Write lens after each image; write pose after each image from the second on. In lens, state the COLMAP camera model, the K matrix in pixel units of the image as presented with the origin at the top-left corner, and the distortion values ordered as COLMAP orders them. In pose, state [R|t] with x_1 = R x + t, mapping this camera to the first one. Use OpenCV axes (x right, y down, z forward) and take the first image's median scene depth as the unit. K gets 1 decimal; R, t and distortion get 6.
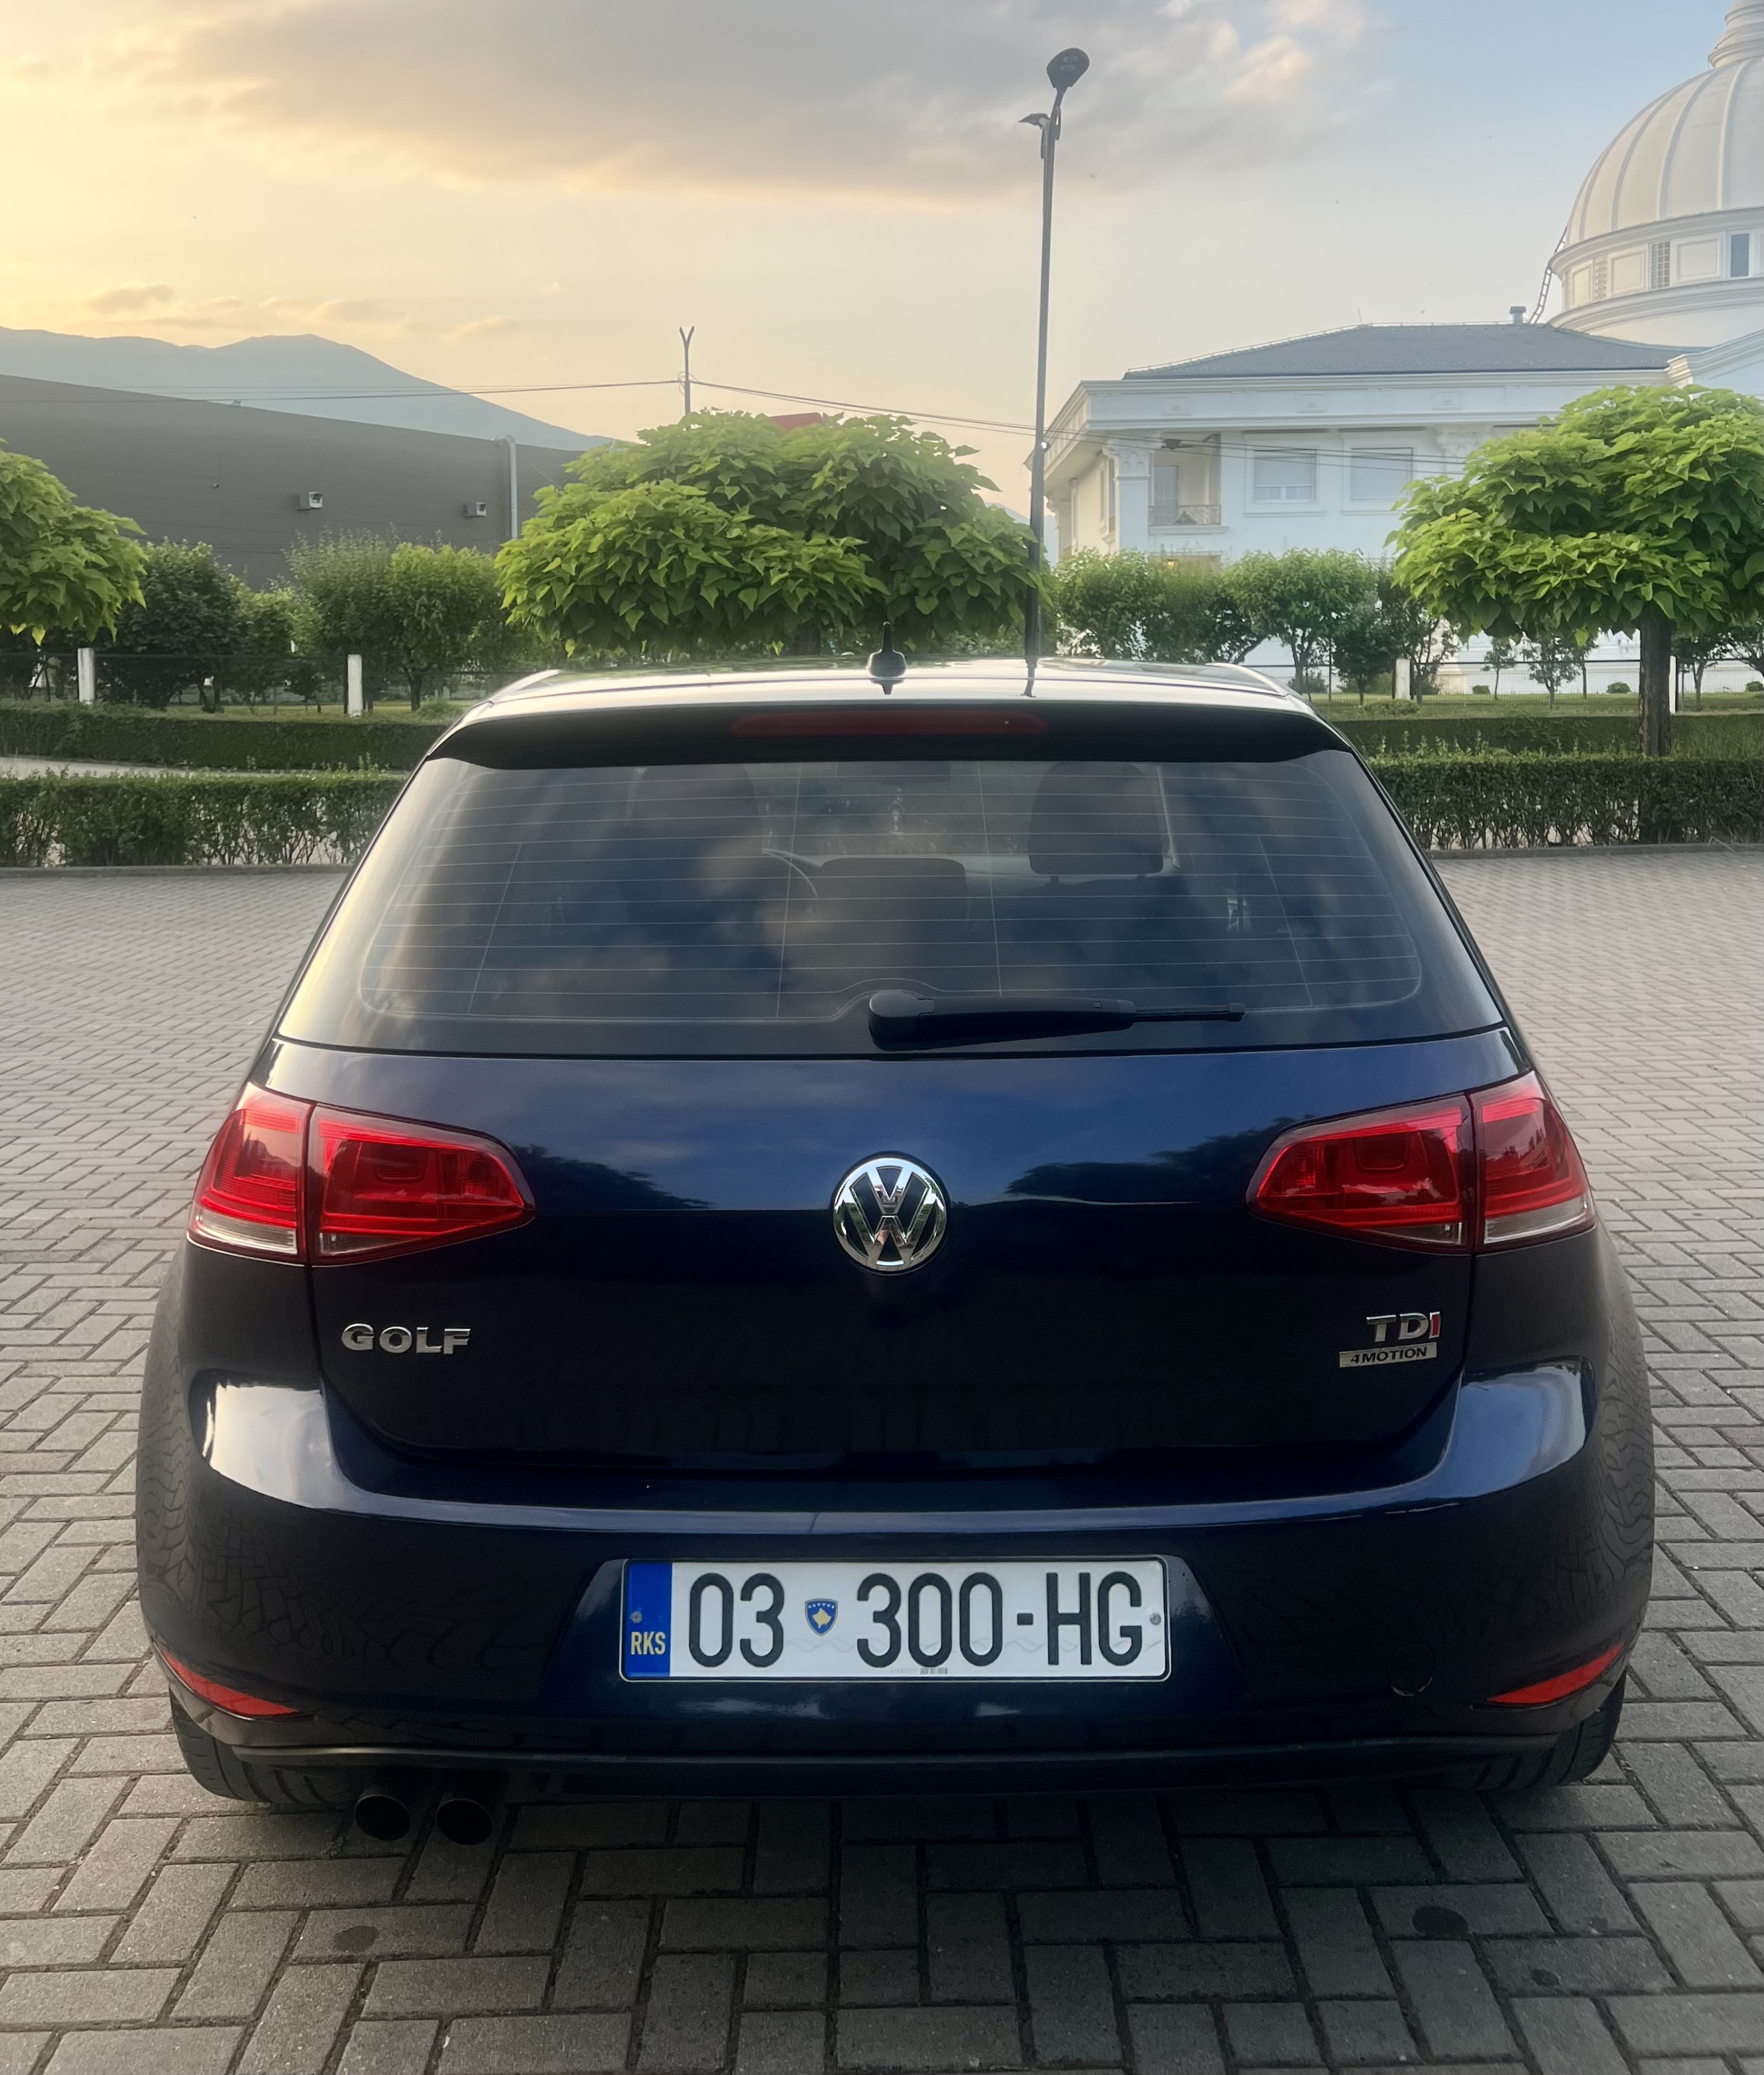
lens RADIAL K [[1976.7, 0, 918.2], [0, 1976.7, 895.2], [0, 0, 1]] dist [0.019591, -0.007821]
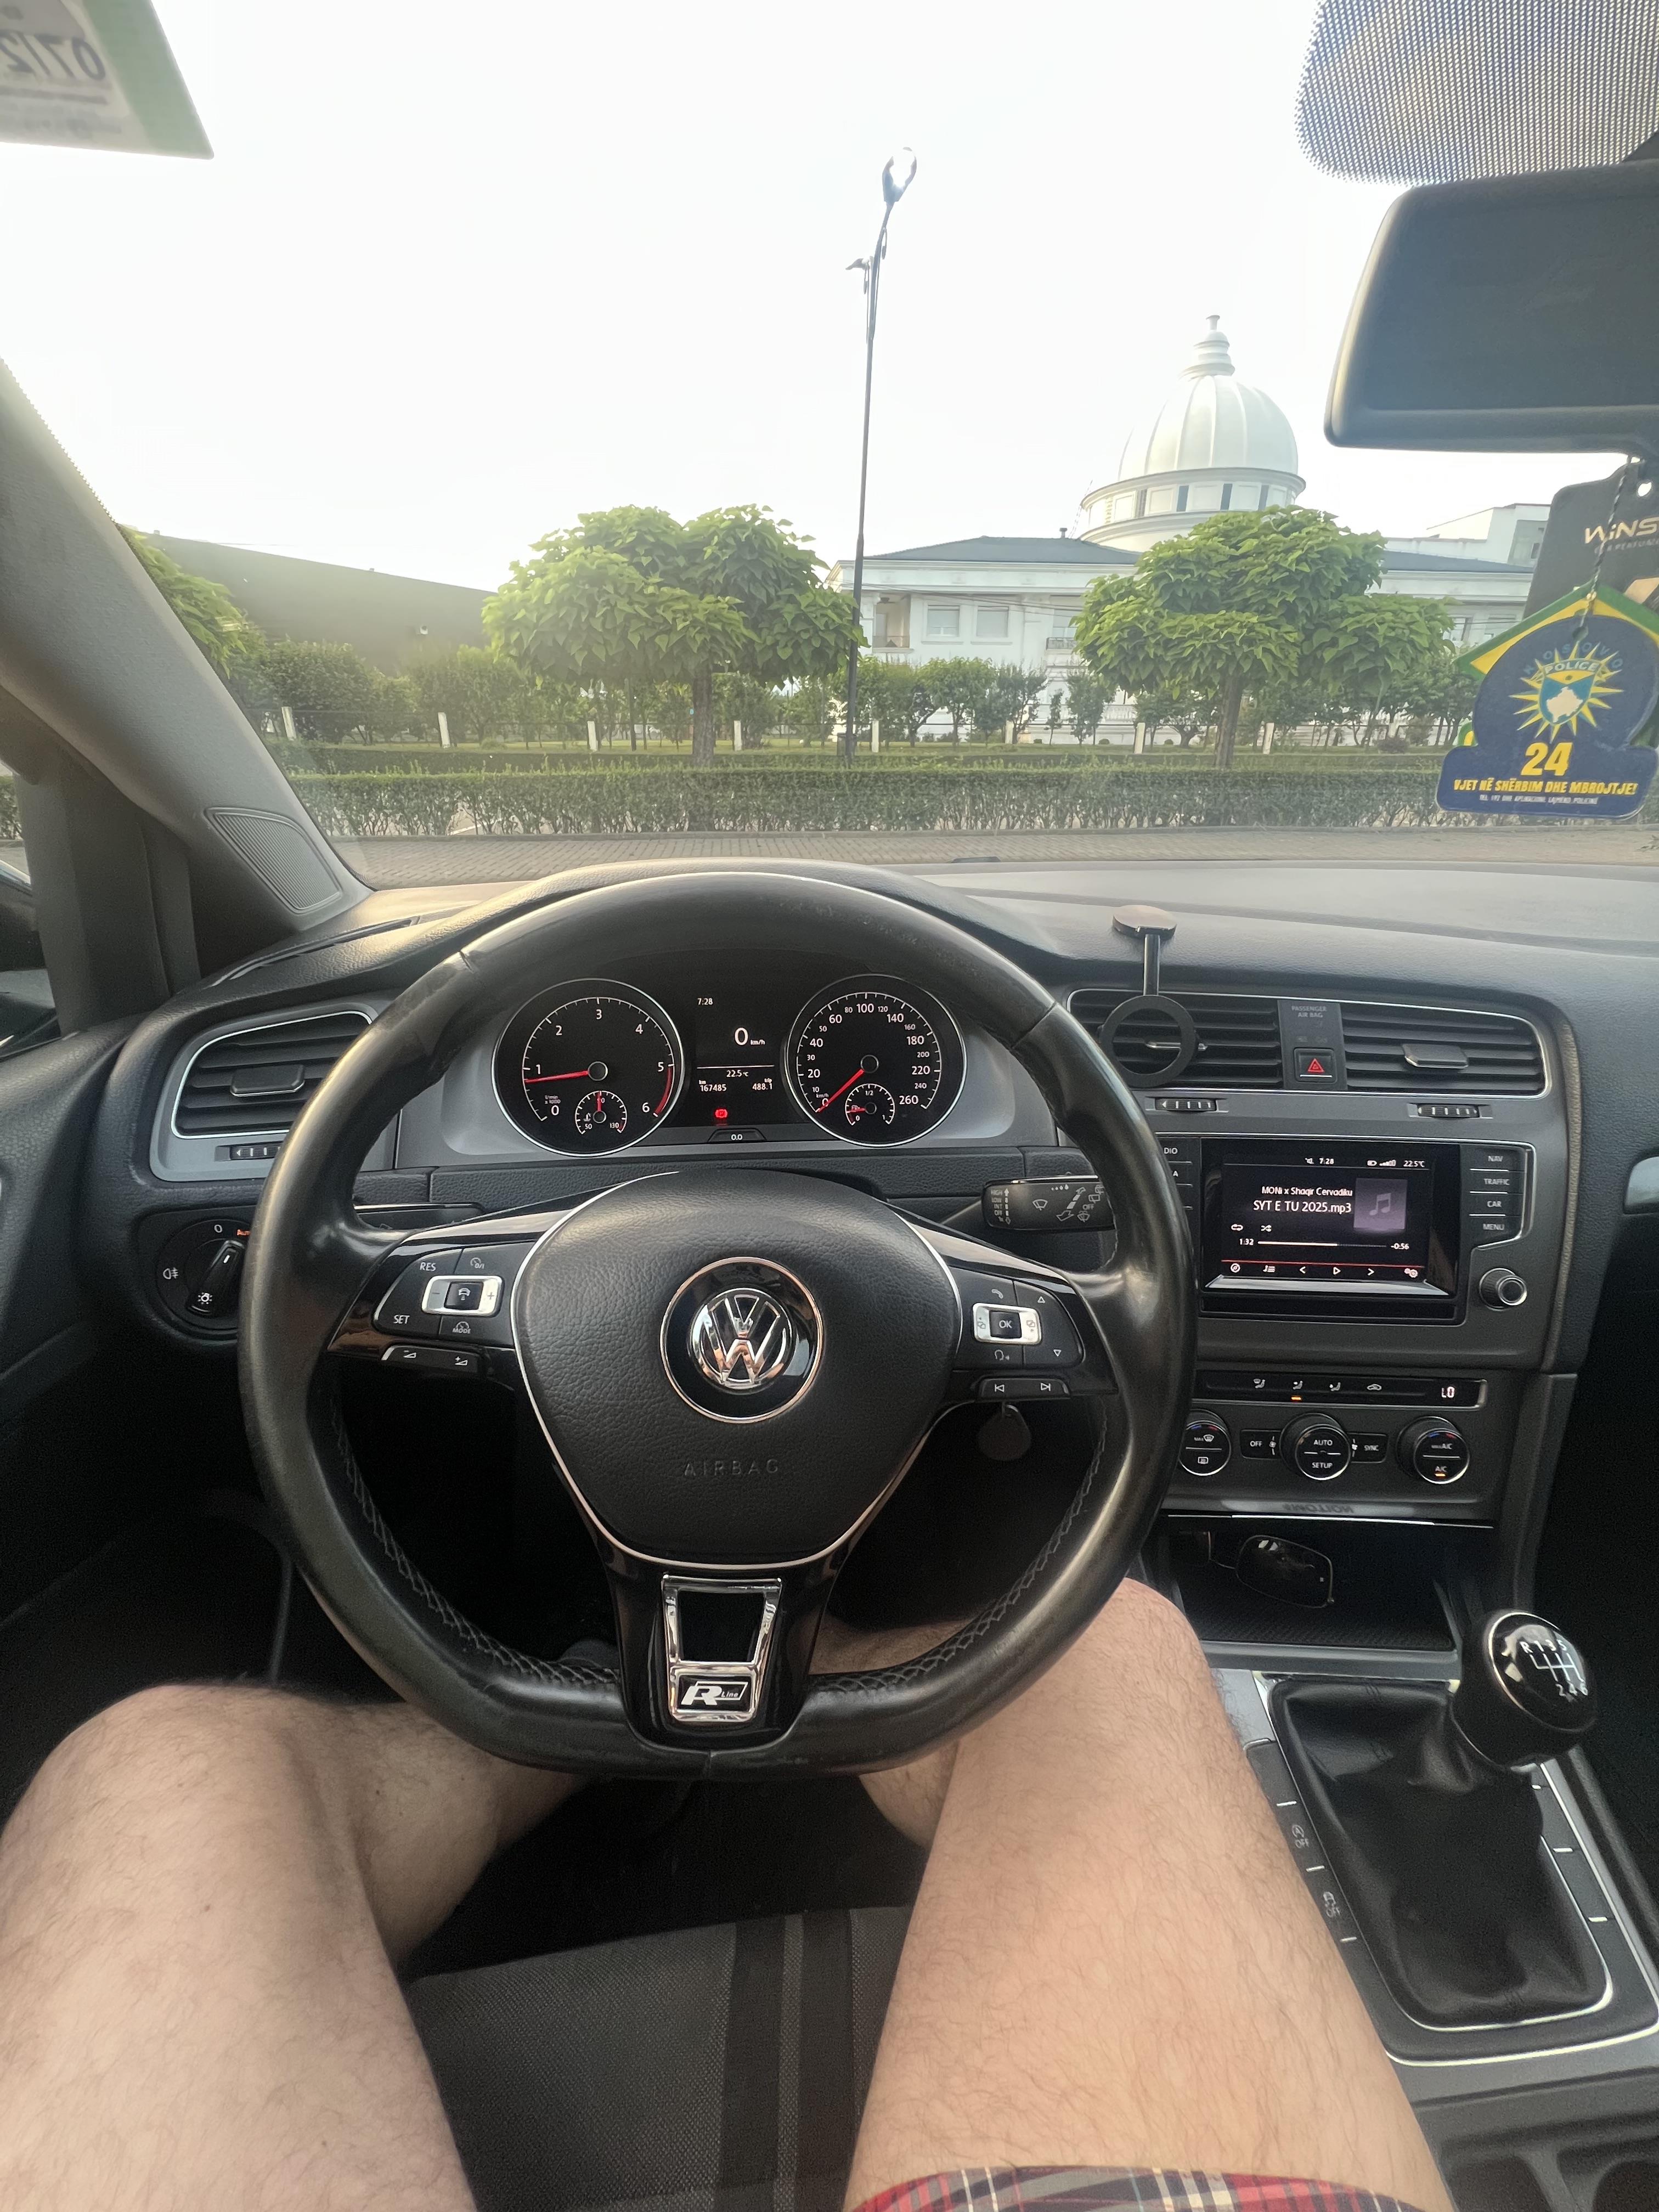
lens RADIAL K [[892.0, 0, 829.5], [0, 892.0, 1106.0], [0, 0, 1]] dist [-0.010934, 0.000232]
pose [[0.996133, -0.023345, 0.084696, -0.026256], [-0.001185, 0.960392, 0.278650, -0.007342], [-0.087846, -0.277673, 0.956651, 0.270092]]
